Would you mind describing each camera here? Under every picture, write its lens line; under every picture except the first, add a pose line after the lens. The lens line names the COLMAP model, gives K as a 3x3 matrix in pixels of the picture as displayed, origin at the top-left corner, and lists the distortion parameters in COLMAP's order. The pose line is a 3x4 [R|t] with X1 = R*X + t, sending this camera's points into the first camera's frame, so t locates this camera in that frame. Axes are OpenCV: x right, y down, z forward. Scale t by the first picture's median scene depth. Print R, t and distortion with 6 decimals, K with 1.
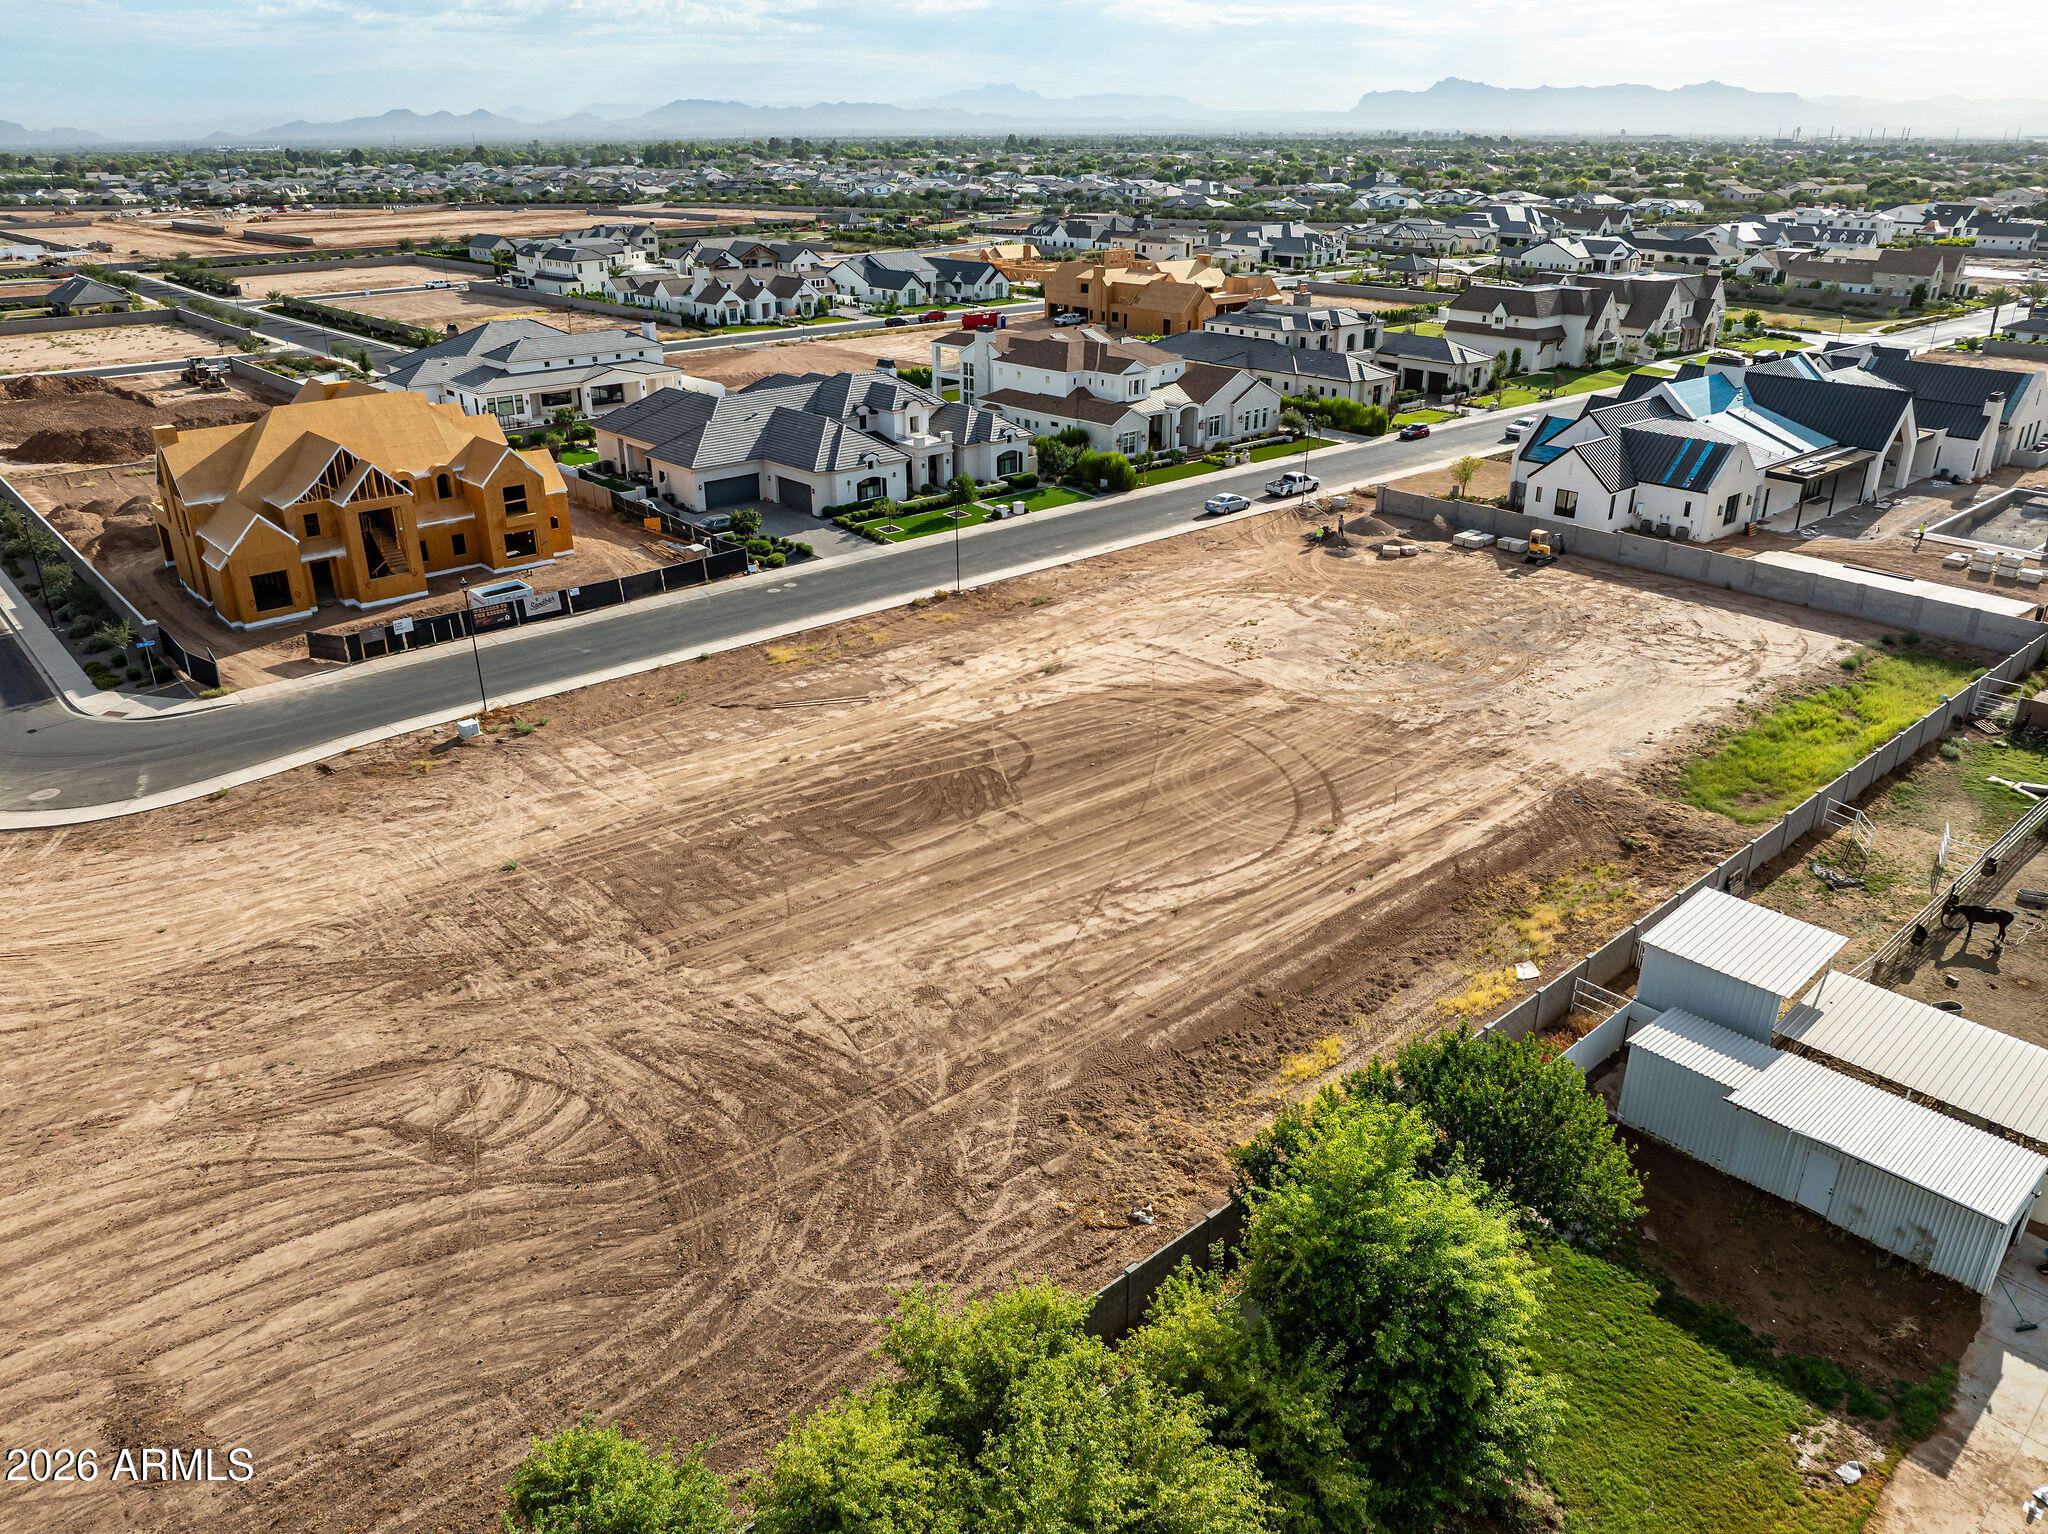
lens RADIAL K [[1446.8, 0, 1013.5], [0, 1446.8, 766.9], [0, 0, 1]] dist [-0.033571, -0.003141]
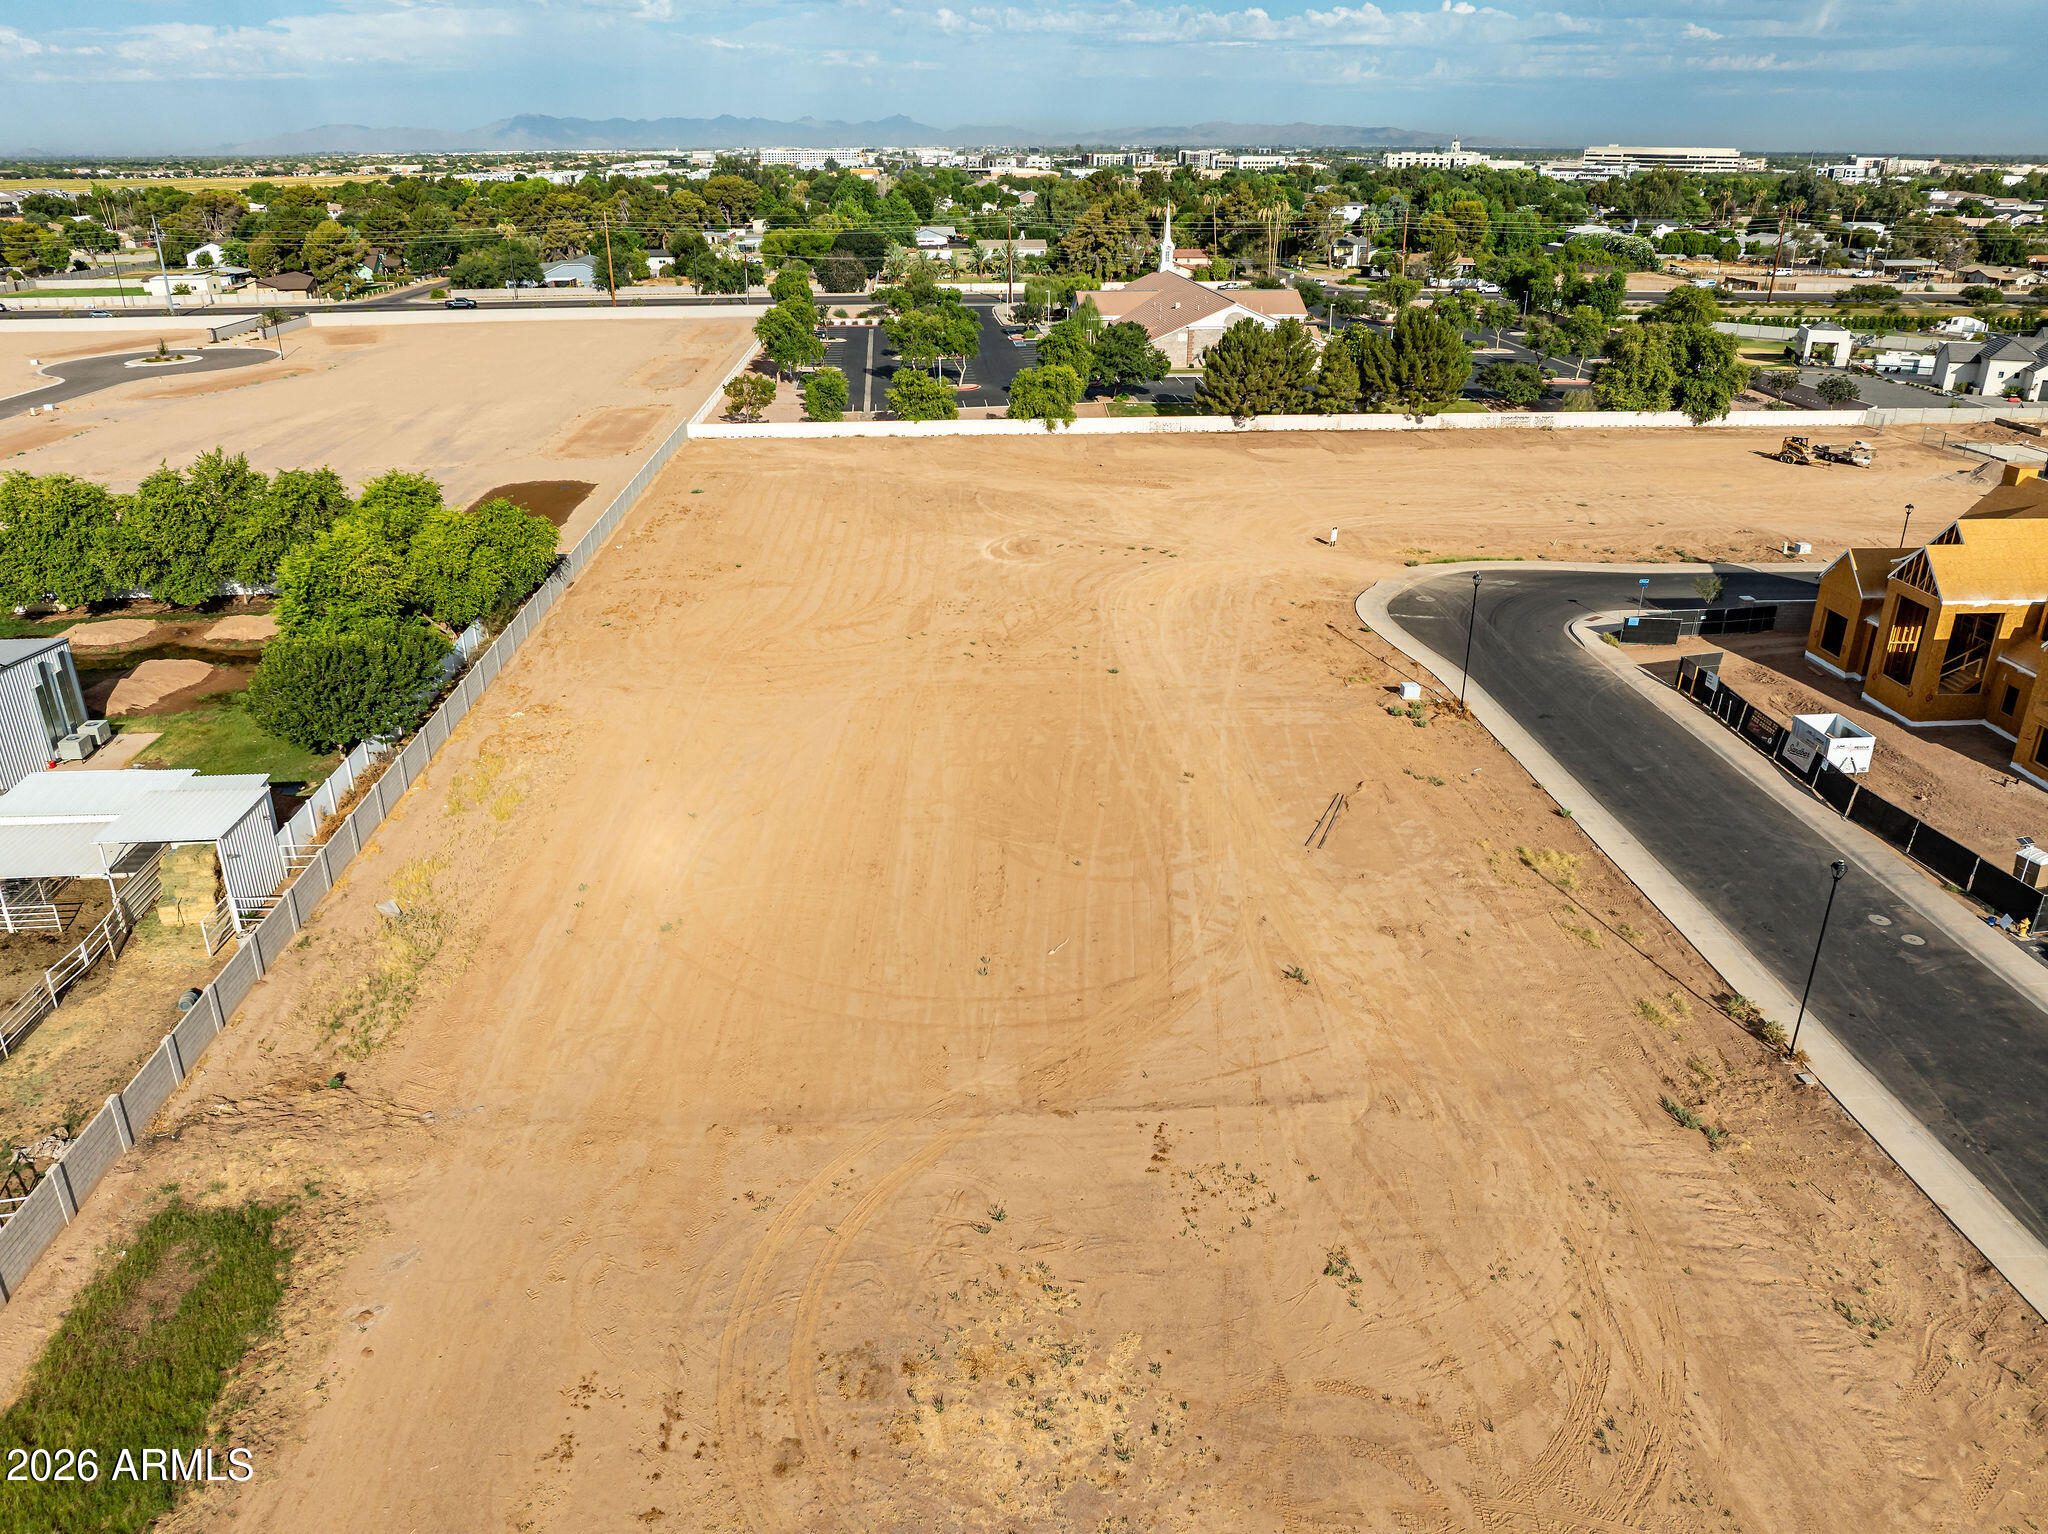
lens RADIAL K [[1446.8, 0, 1010.7], [0, 1446.8, 766.7], [0, 0, 1]] dist [-0.033571, -0.003141]
pose [[-0.615103, 0.319826, -0.720666, 0.624529], [-0.315193, 0.738073, 0.596575, -0.559697], [0.722705, 0.594103, -0.353184, 1.269394]]
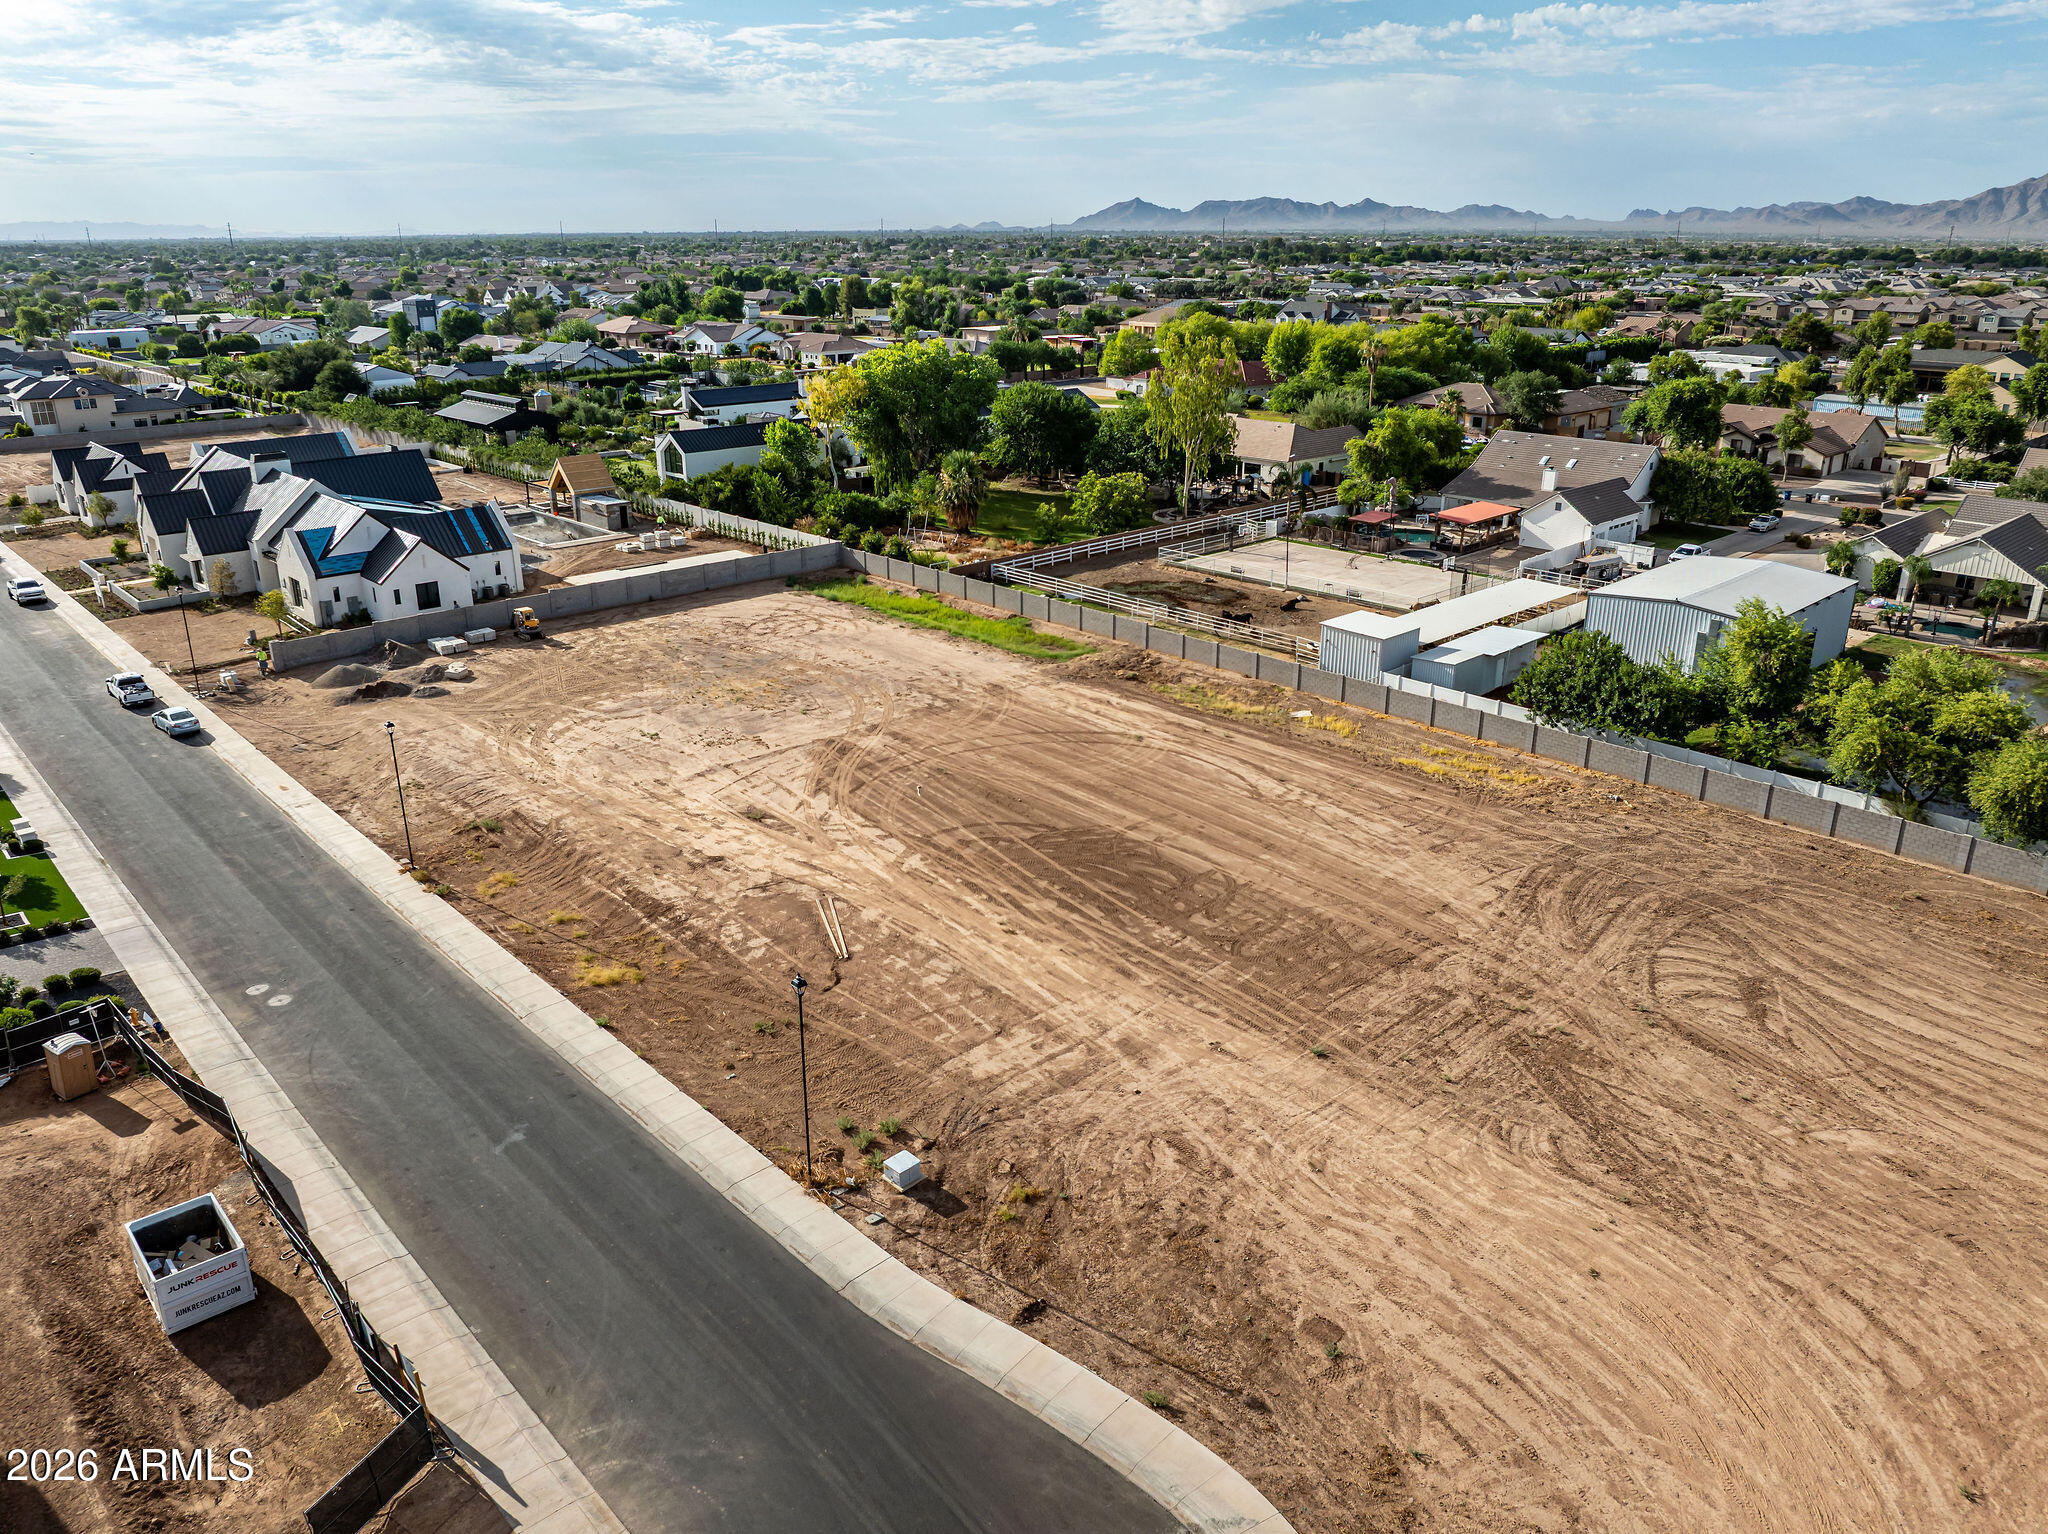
lens RADIAL K [[1446.8, 0, 1017.3], [0, 1446.8, 770.9], [0, 0, 1]] dist [-0.033571, -0.003141]
pose [[-0.026615, -0.346804, 0.937560, -0.953708], [0.405491, 0.853521, 0.327229, -0.375775], [-0.913712, 0.388881, 0.117909, 0.865676]]
